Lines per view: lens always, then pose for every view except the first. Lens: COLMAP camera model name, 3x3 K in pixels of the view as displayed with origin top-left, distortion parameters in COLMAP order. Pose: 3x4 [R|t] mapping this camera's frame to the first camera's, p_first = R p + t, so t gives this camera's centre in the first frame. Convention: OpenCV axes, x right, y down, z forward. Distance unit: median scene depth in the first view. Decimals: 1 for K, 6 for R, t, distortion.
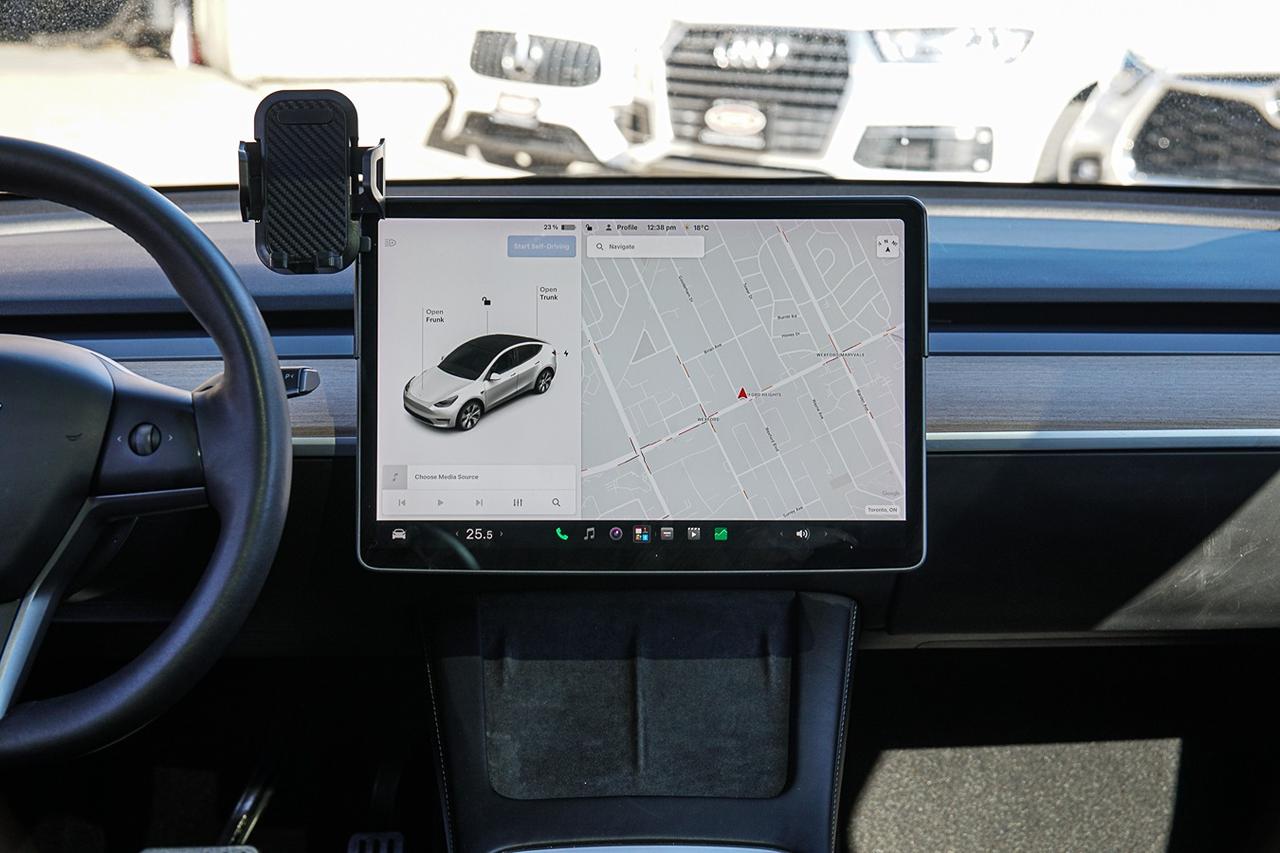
lens RADIAL K [[2043.9, 0, 637.2], [0, 2043.9, 427.8], [0, 0, 1]] dist [0.273238, 0.000000]
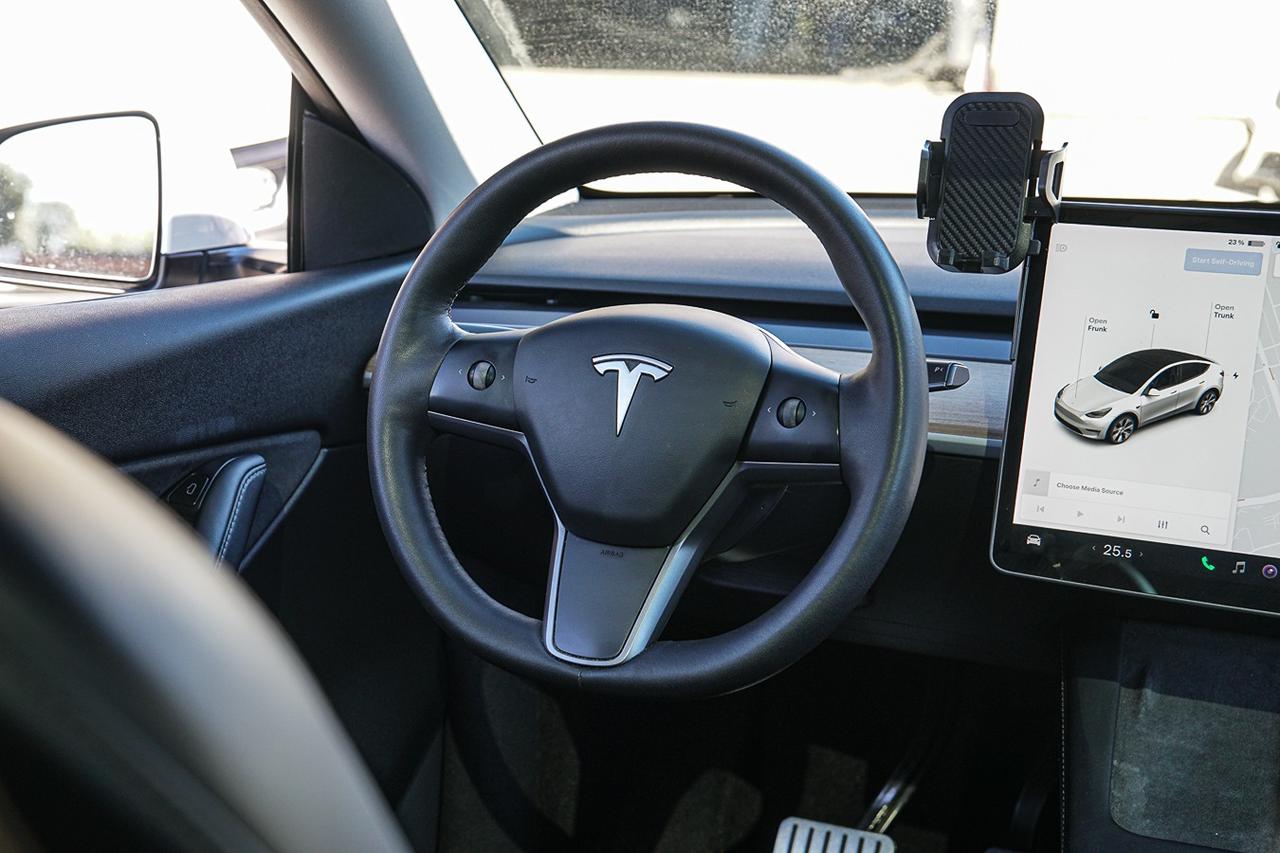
lens RADIAL K [[2043.9, 0, 633.1], [0, 2043.9, 420.0], [0, 0, 1]] dist [0.273238, 0.000000]
pose [[0.925422, 0.107544, -0.363358, 0.058295], [-0.116285, 0.993213, -0.002196, 0.017877], [0.360656, 0.044285, 0.931647, -0.002159]]
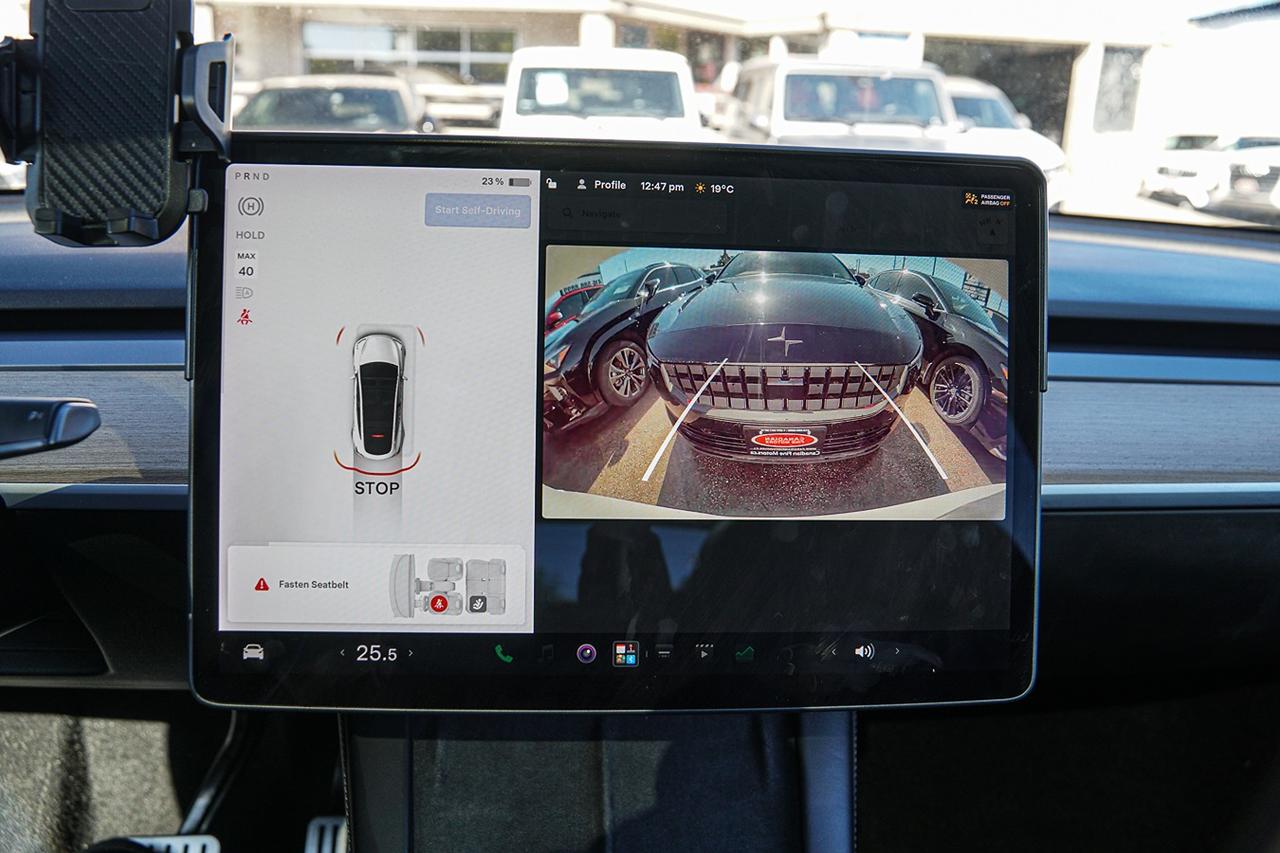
lens RADIAL K [[982.8, 0, 630.8], [0, 982.8, 426.6], [0, 0, 1]] dist [-0.072725, 0.028472]
pose [[0.997589, 0.013528, 0.068067, -0.017687], [-0.017137, 0.998462, 0.052725, -0.035762], [-0.067249, -0.053764, 0.996287, 0.655470]]
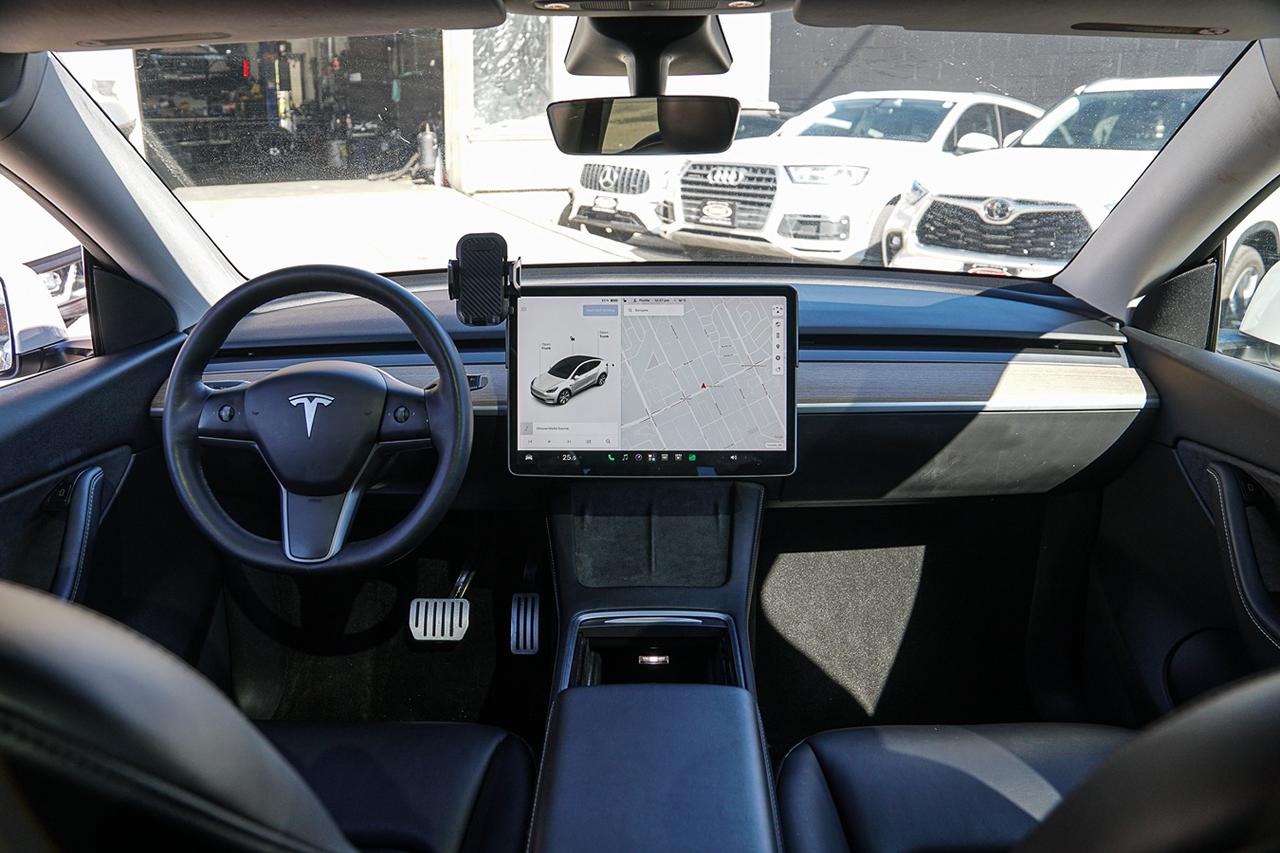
lens RADIAL K [[1056.3, 0, 643.7], [0, 1056.3, 425.6], [0, 0, 1]] dist [-0.105379, 0.082401]
pose [[0.999608, 0.000386, -0.028005, 0.021706], [0.001413, 0.997937, 0.064188, -0.041501], [0.027972, -0.064203, 0.997545, -0.007345]]
